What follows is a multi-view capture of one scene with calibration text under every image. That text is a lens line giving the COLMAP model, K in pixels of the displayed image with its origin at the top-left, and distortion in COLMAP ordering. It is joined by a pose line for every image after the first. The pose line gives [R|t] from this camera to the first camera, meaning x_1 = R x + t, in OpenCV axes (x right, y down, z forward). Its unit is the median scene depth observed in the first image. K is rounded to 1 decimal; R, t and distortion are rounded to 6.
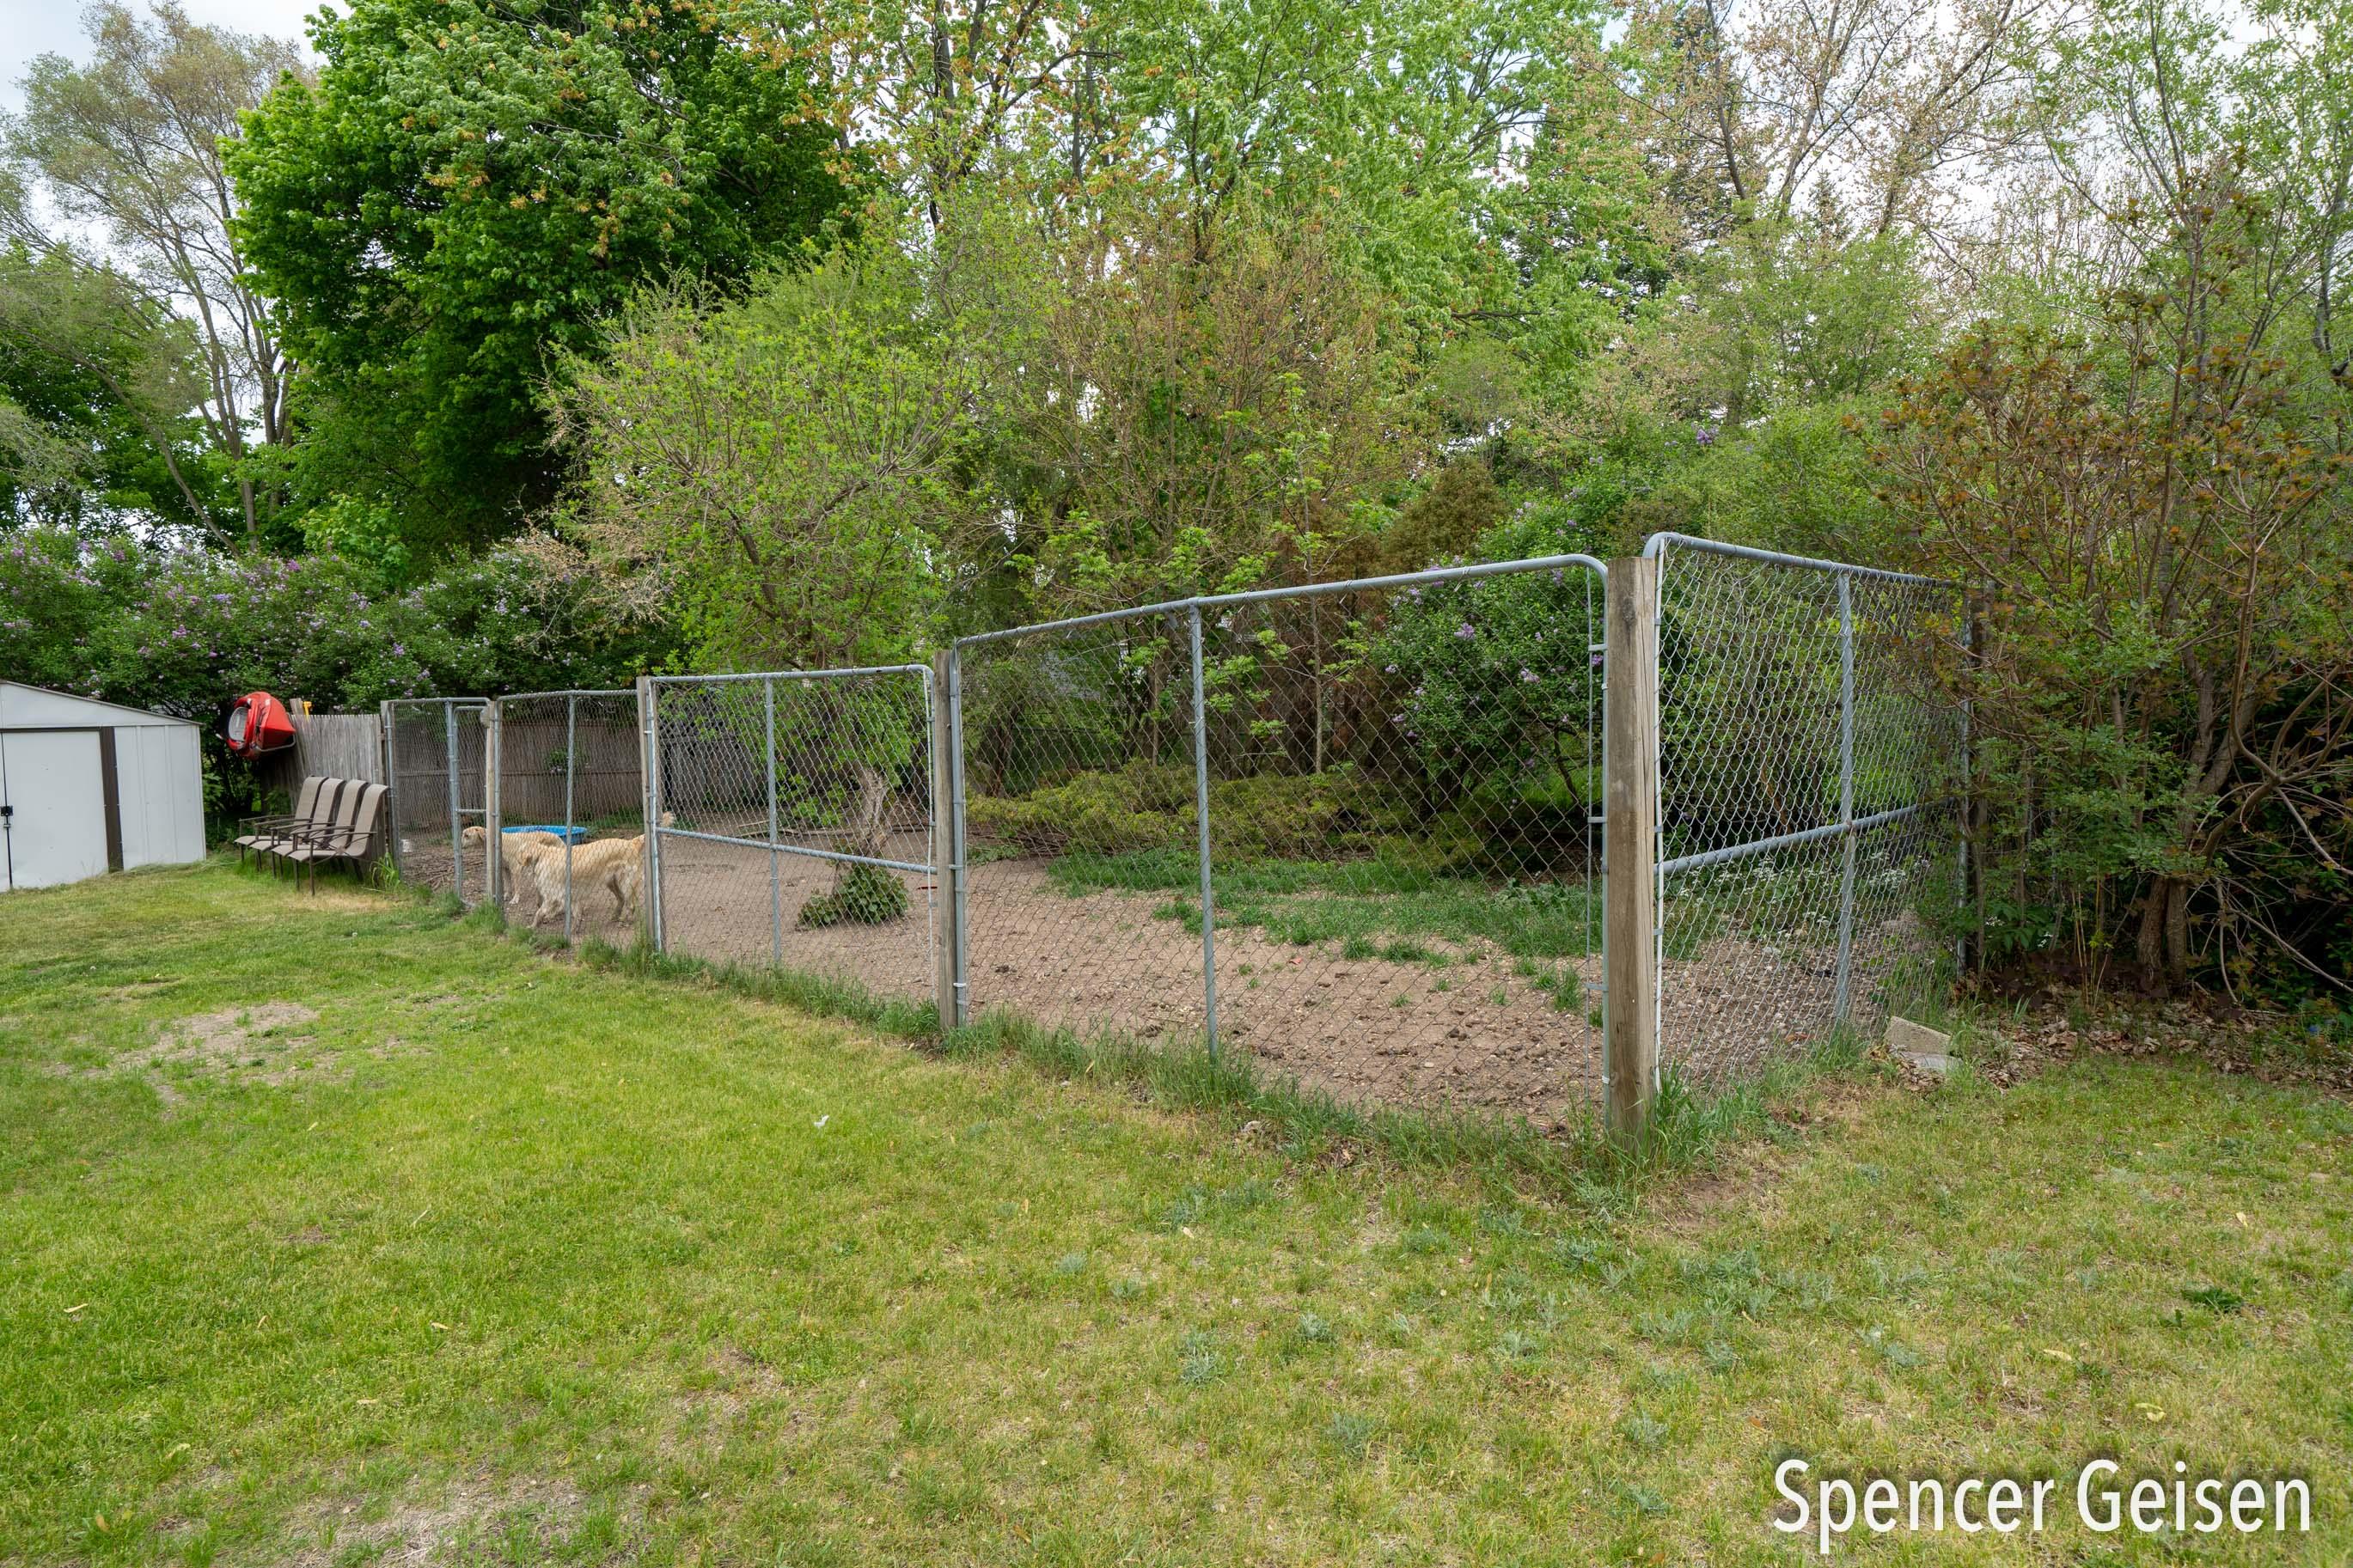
lens RADIAL K [[1289.3, 0, 1176.5], [0, 1289.3, 784.0], [0, 0, 1]] dist [0.000263, -0.001859]
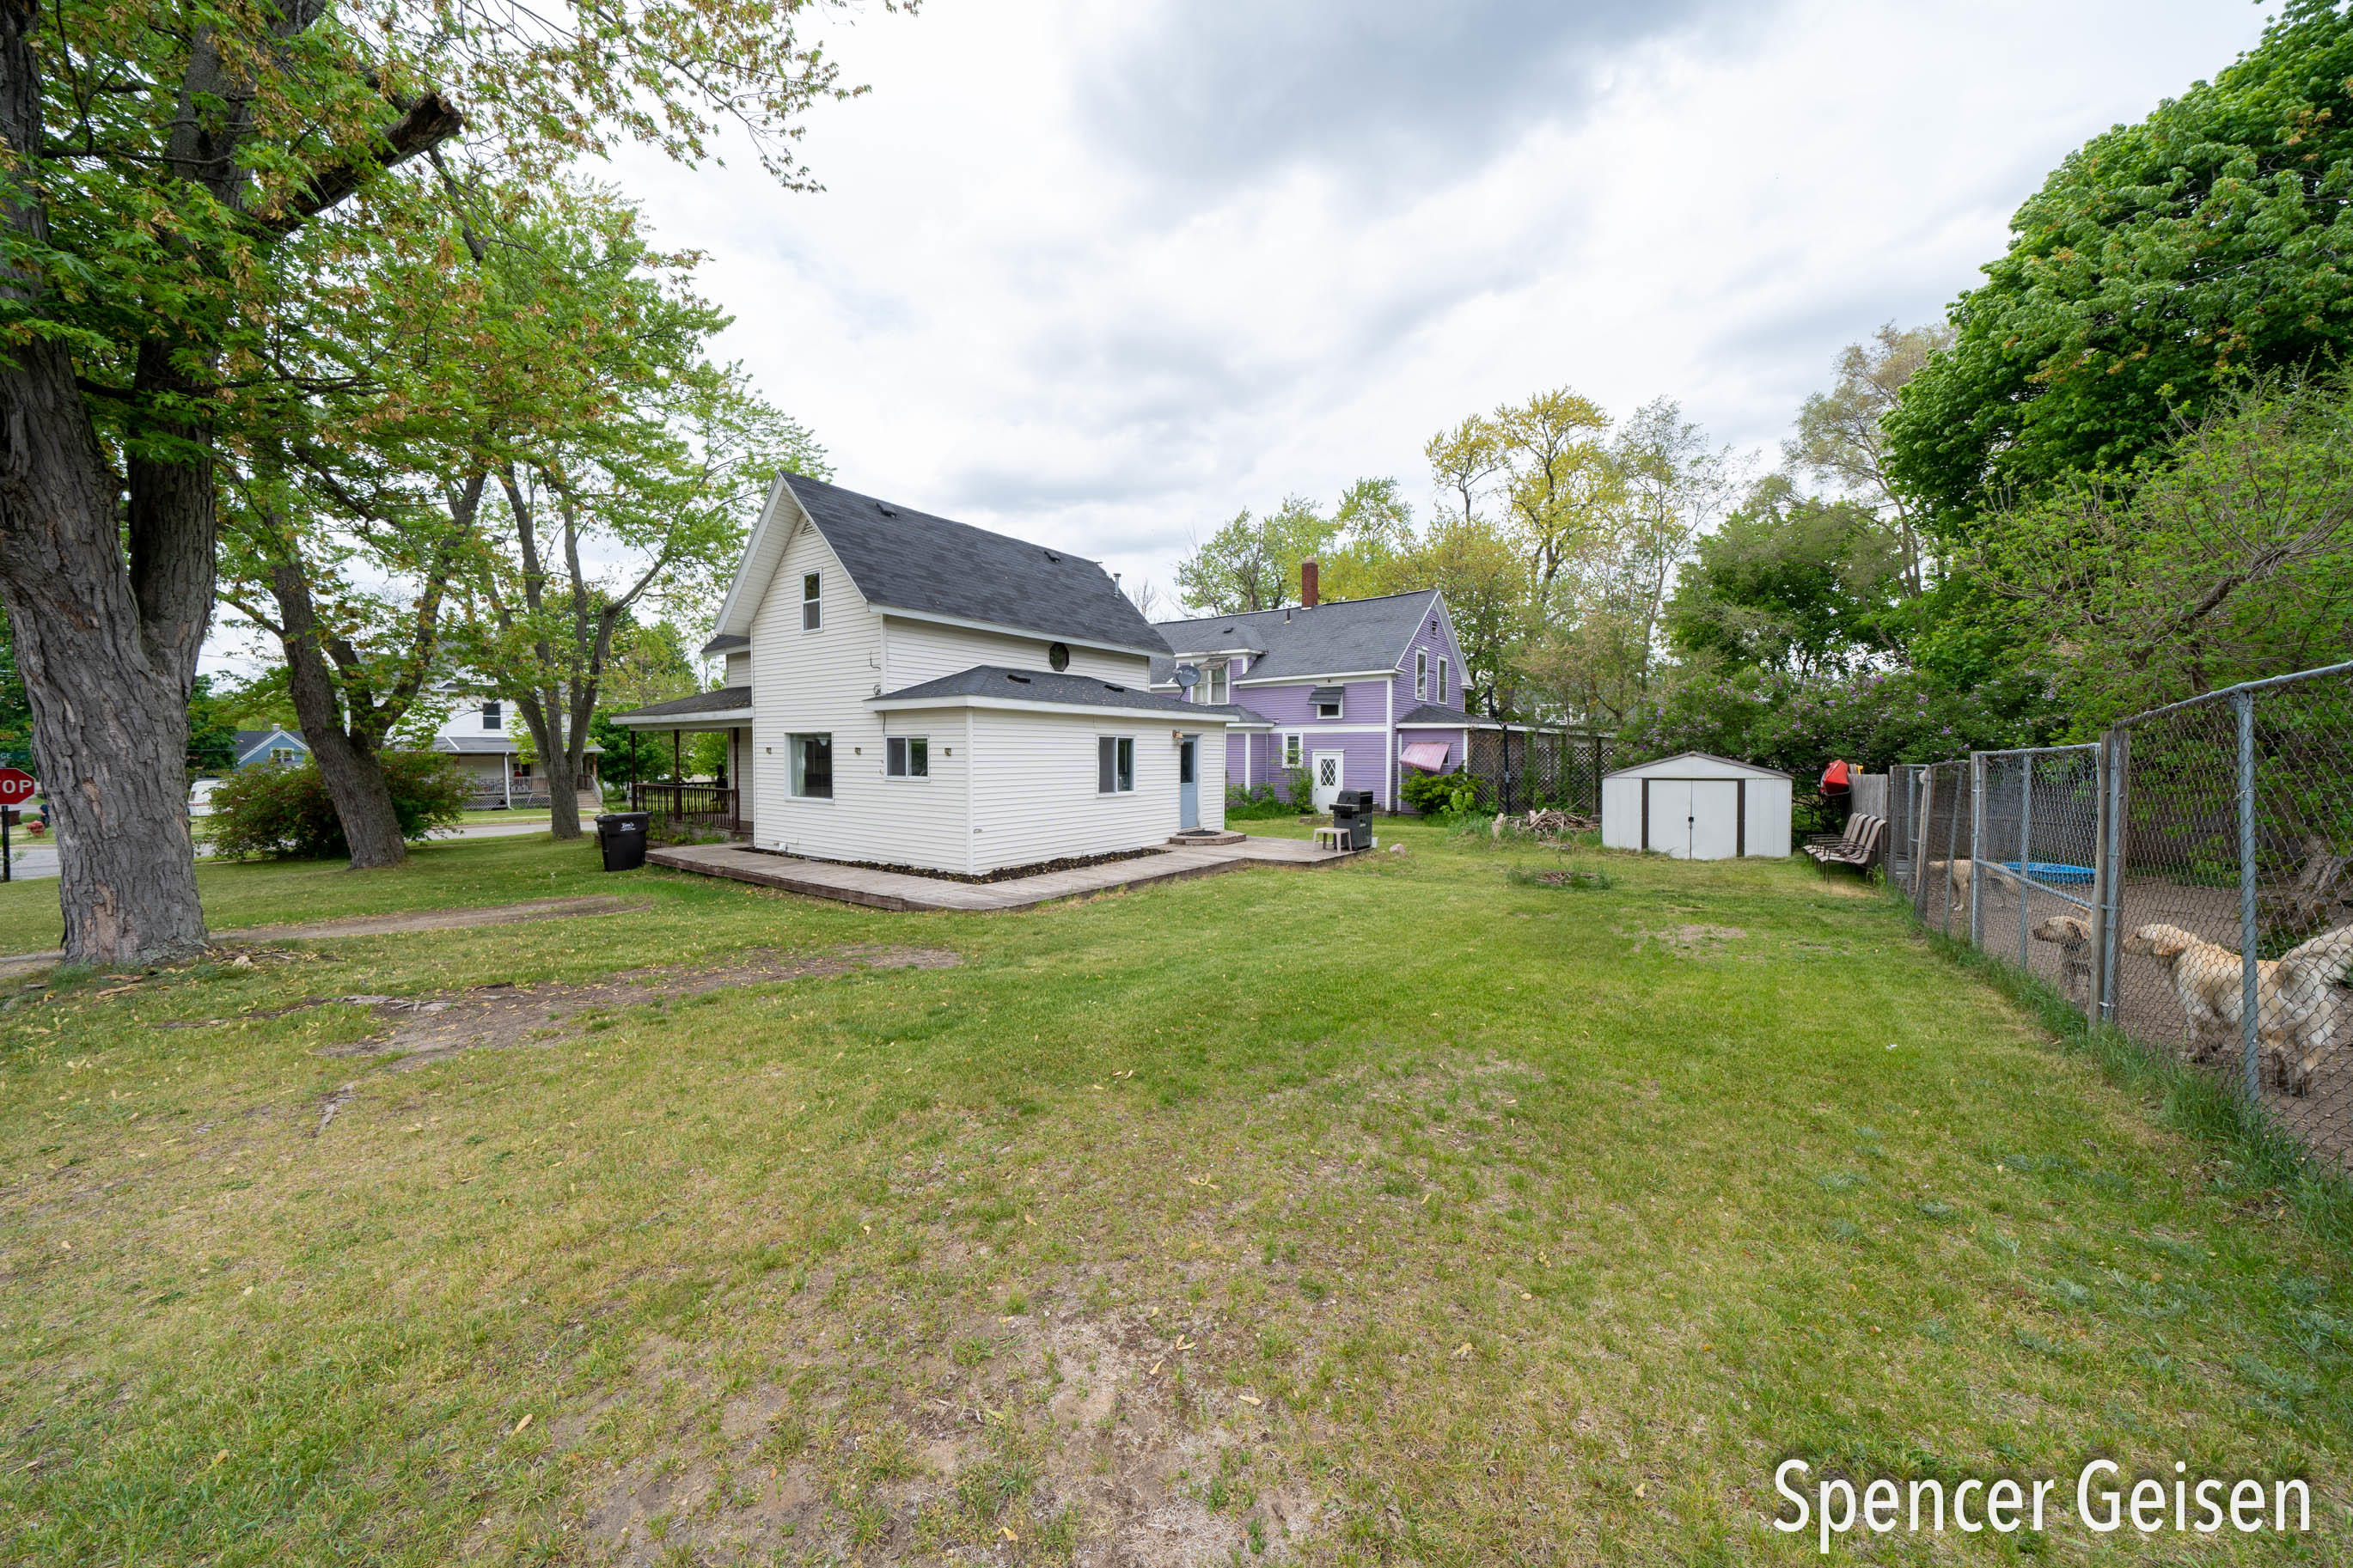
lens RADIAL K [[826.2, 0, 1162.6], [0, 826.2, 781.8], [0, 0, 1]] dist [-0.000405, -0.000059]
pose [[0.148527, 0.028220, -0.988506, 0.218829], [-0.068861, 0.997462, 0.018129, -0.003263], [0.986508, 0.065377, 0.150094, -0.006372]]
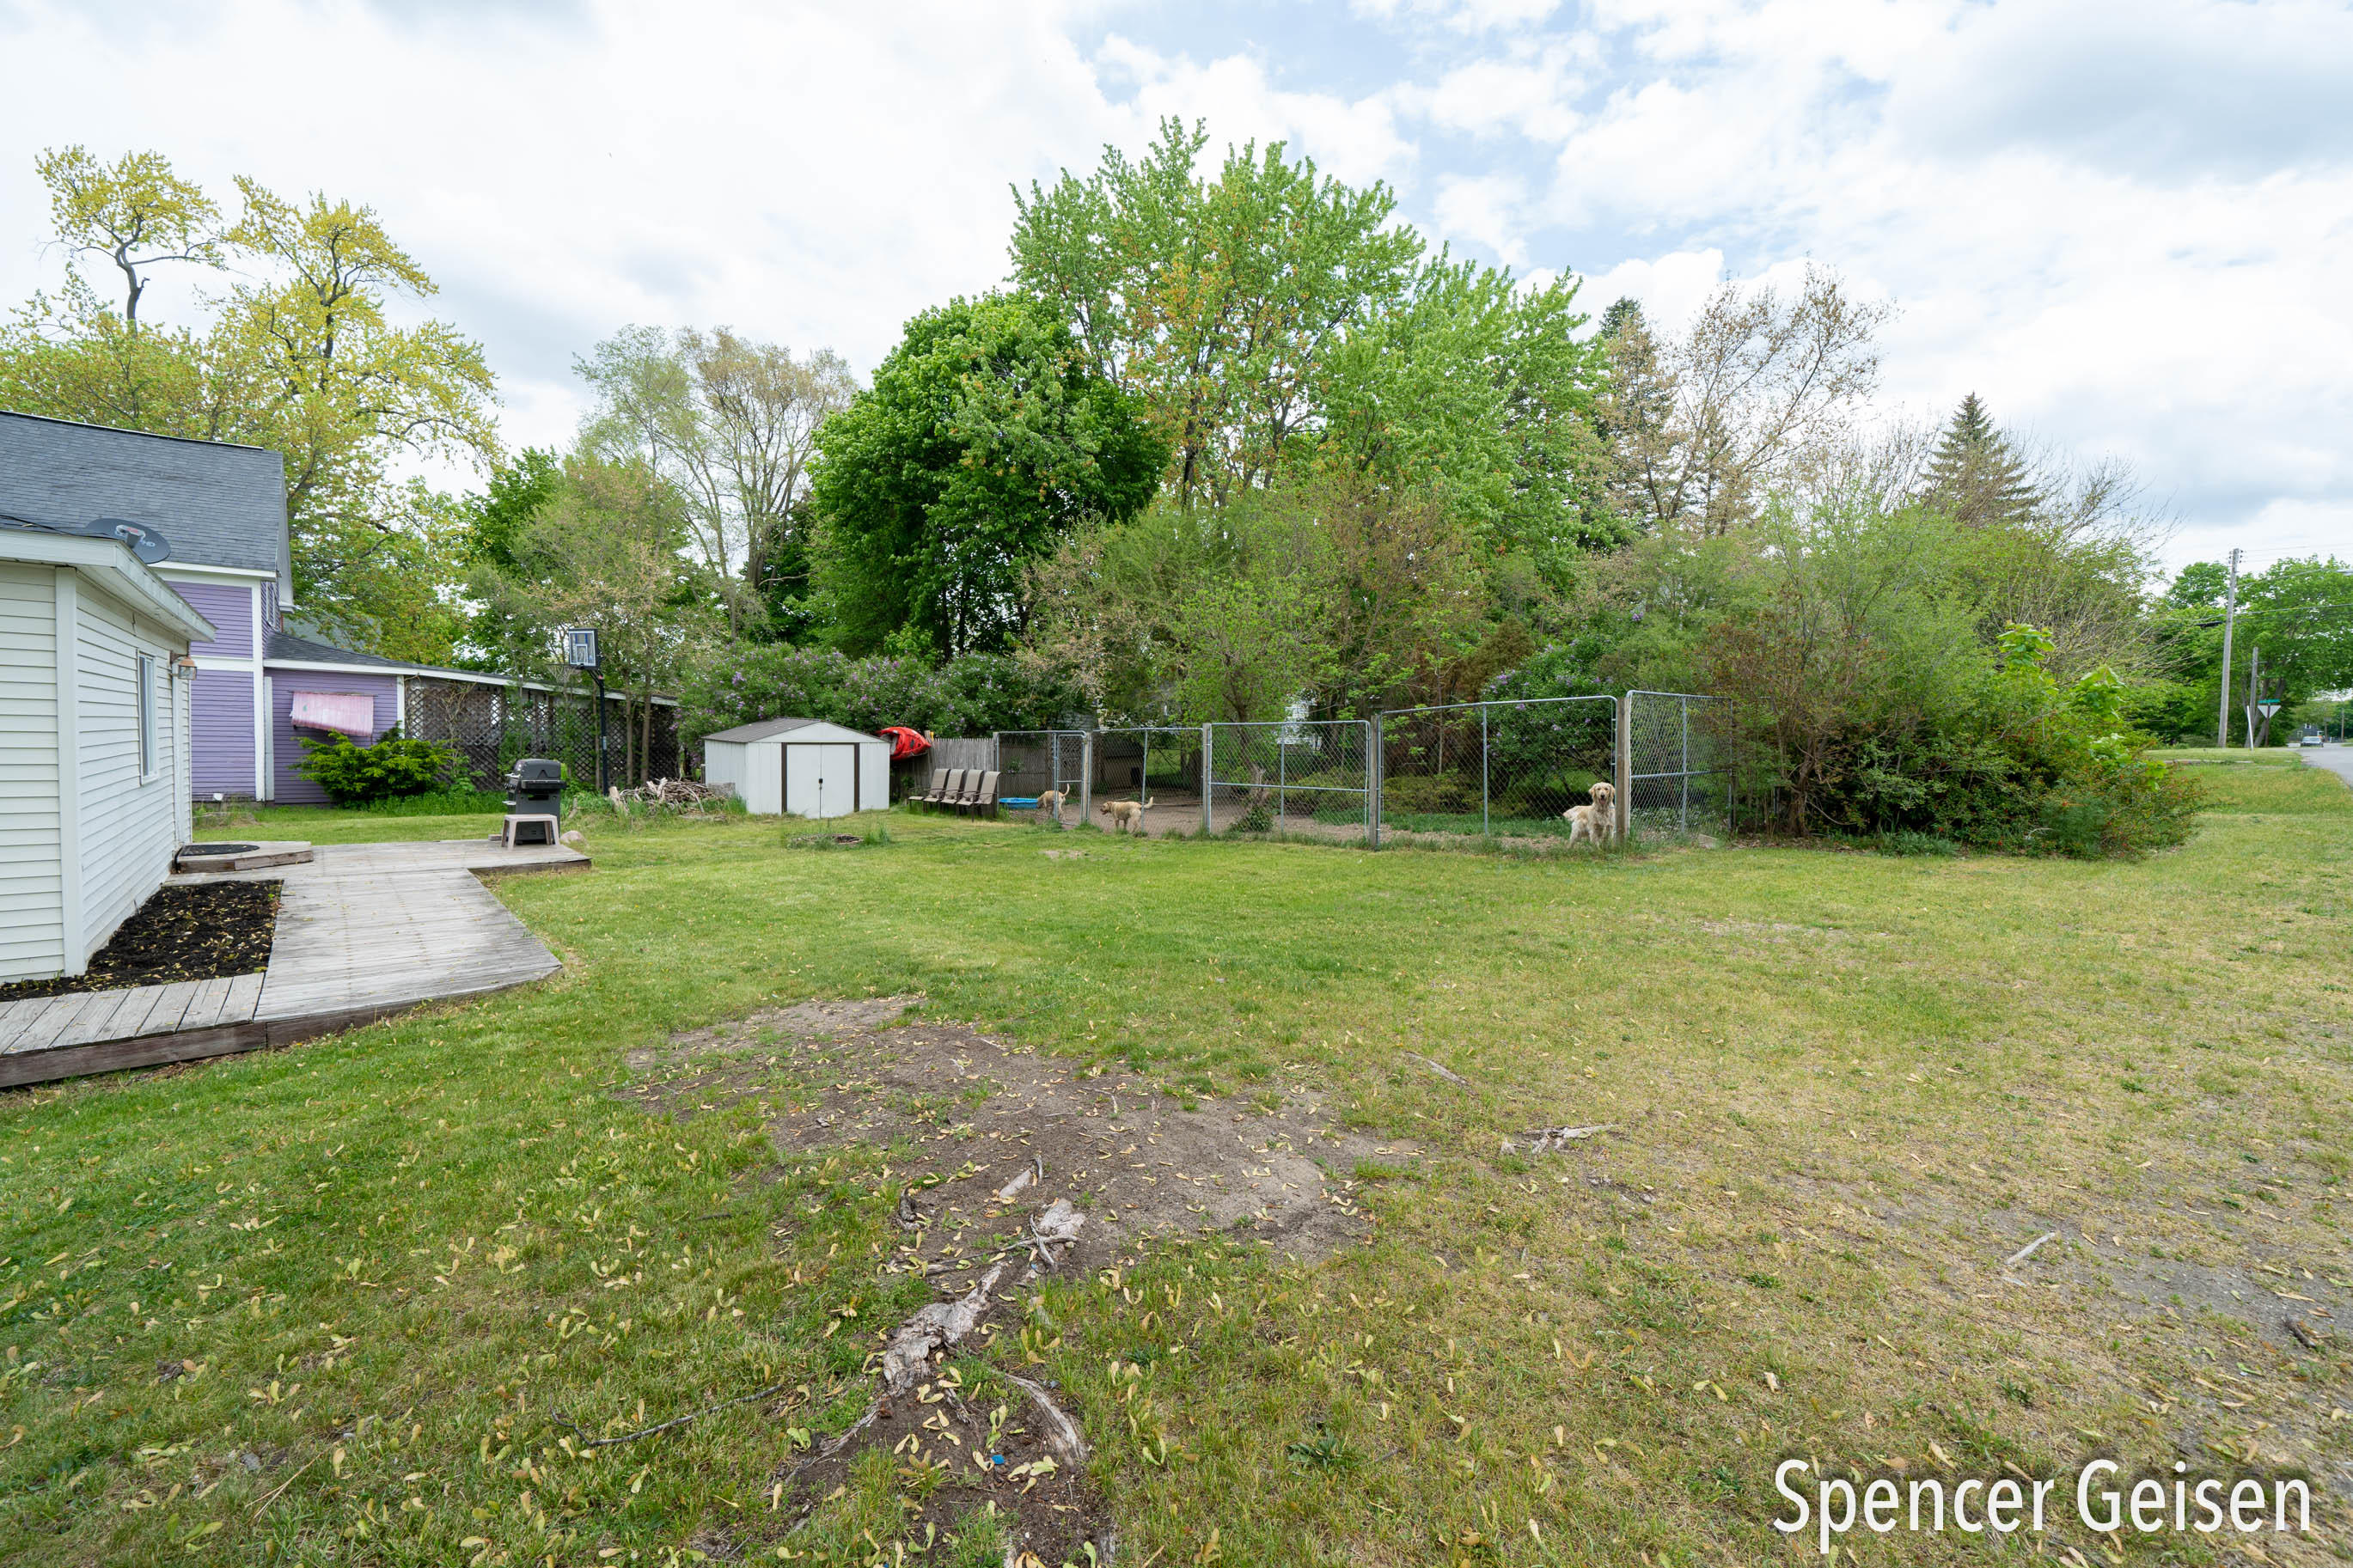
lens RADIAL K [[946.9, 0, 1176.5], [0, 946.9, 784.0], [0, 0, 1]] dist [0.001404, 0.000157]
pose [[0.998417, 0.017168, -0.053568, -0.214940], [-0.018338, 0.999602, -0.021442, 0.045080], [0.053179, 0.022390, 0.998334, -0.493626]]
